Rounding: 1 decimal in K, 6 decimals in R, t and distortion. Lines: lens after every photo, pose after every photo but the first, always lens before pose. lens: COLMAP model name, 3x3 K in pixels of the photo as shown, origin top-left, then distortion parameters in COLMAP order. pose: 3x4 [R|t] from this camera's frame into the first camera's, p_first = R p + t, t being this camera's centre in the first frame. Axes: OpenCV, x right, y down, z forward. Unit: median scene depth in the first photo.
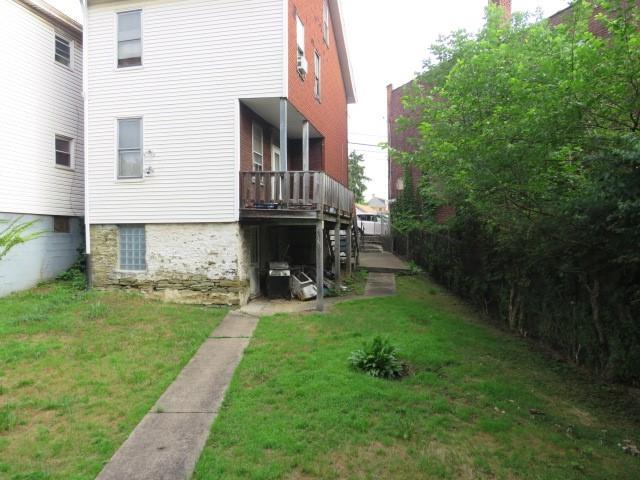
lens RADIAL K [[453.2, 0, 319.6], [0, 453.2, 240.5], [0, 0, 1]] dist [-0.034879, 0.006432]
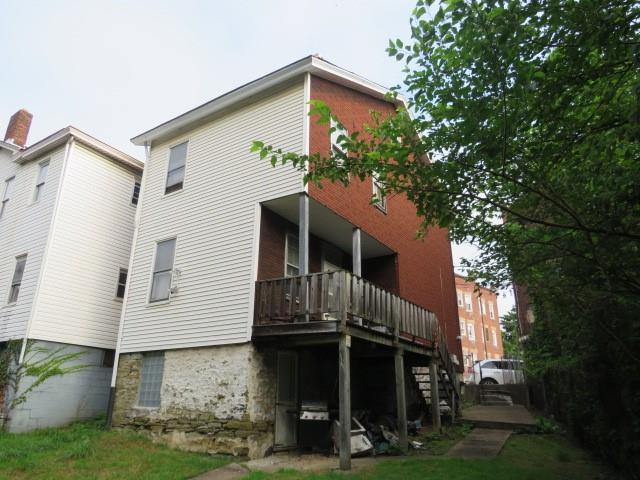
lens RADIAL K [[453.2, 0, 320.6], [0, 453.2, 238.6], [0, 0, 1]] dist [-0.034879, 0.006432]
pose [[0.935401, -0.113207, -0.334977, 0.214237], [-0.015570, 0.933255, -0.358878, 0.069202], [0.353246, 0.340910, 0.871204, 0.266278]]
